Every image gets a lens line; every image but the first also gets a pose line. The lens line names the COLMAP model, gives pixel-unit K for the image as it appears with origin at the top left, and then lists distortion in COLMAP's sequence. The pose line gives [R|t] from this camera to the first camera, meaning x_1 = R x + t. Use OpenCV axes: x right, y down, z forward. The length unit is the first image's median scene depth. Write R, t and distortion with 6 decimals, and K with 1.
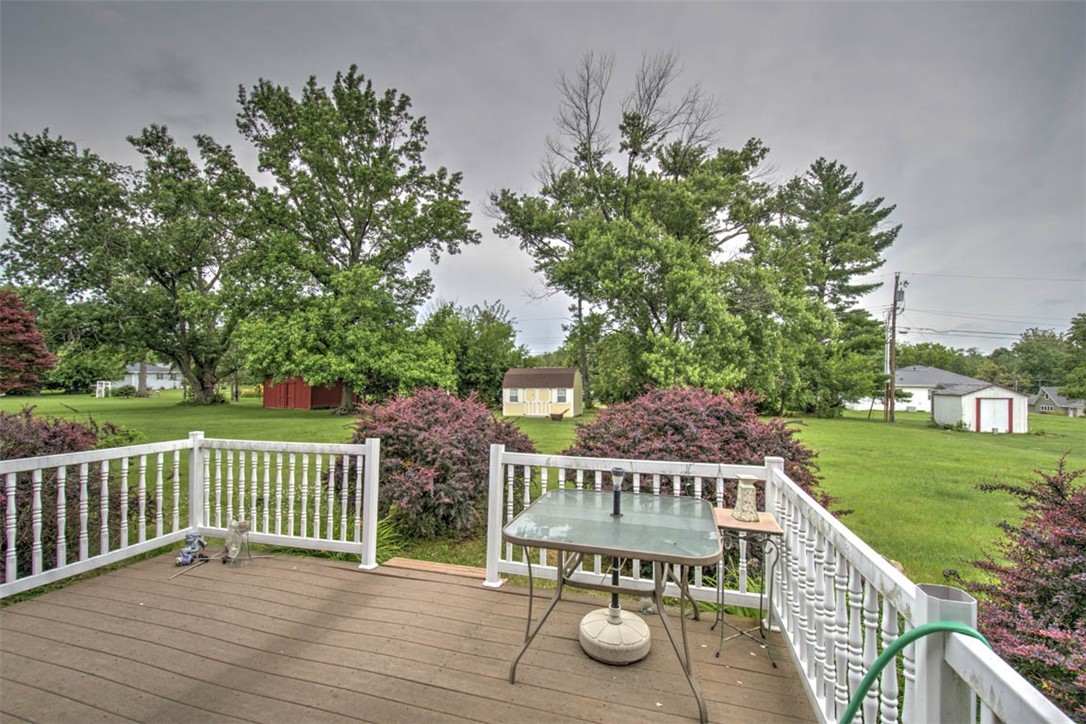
lens RADIAL K [[461.4, 0, 542.6], [0, 461.4, 367.3], [0, 0, 1]] dist [-0.000814, 0.000113]
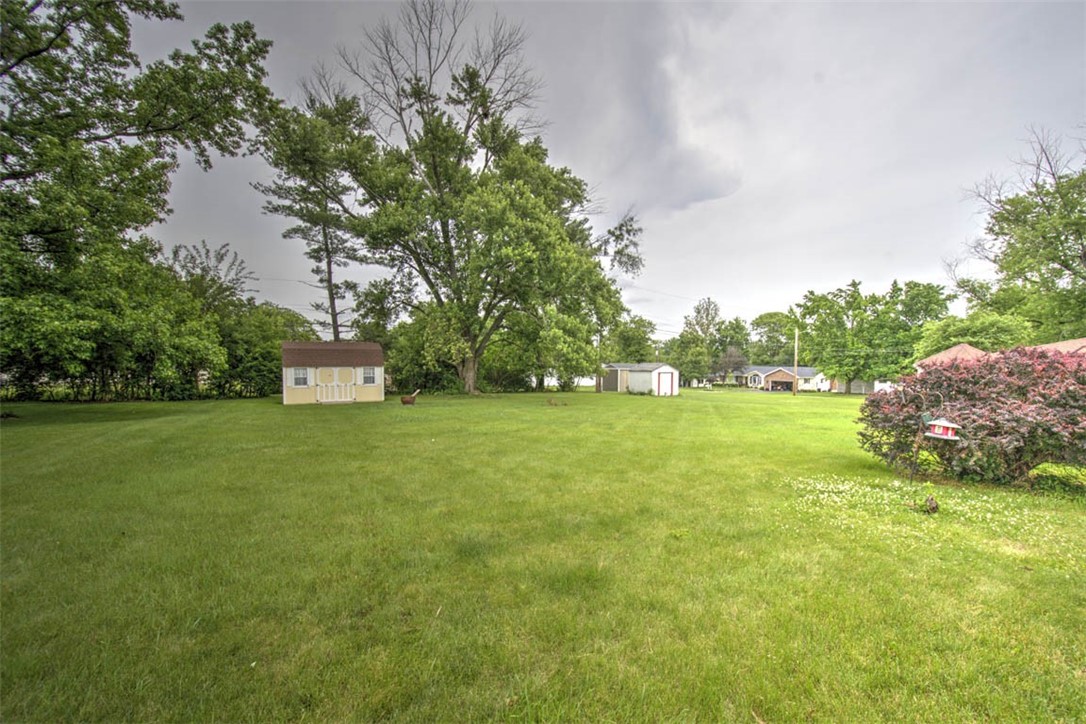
lens RADIAL K [[461.4, 0, 543.5], [0, 461.4, 365.4], [0, 0, 1]] dist [-0.000814, 0.000113]
pose [[0.716451, -0.000136, 0.697638, -0.305260], [-0.018905, 0.999629, 0.019610, 0.020783], [-0.697382, -0.027238, 0.716182, 0.194711]]
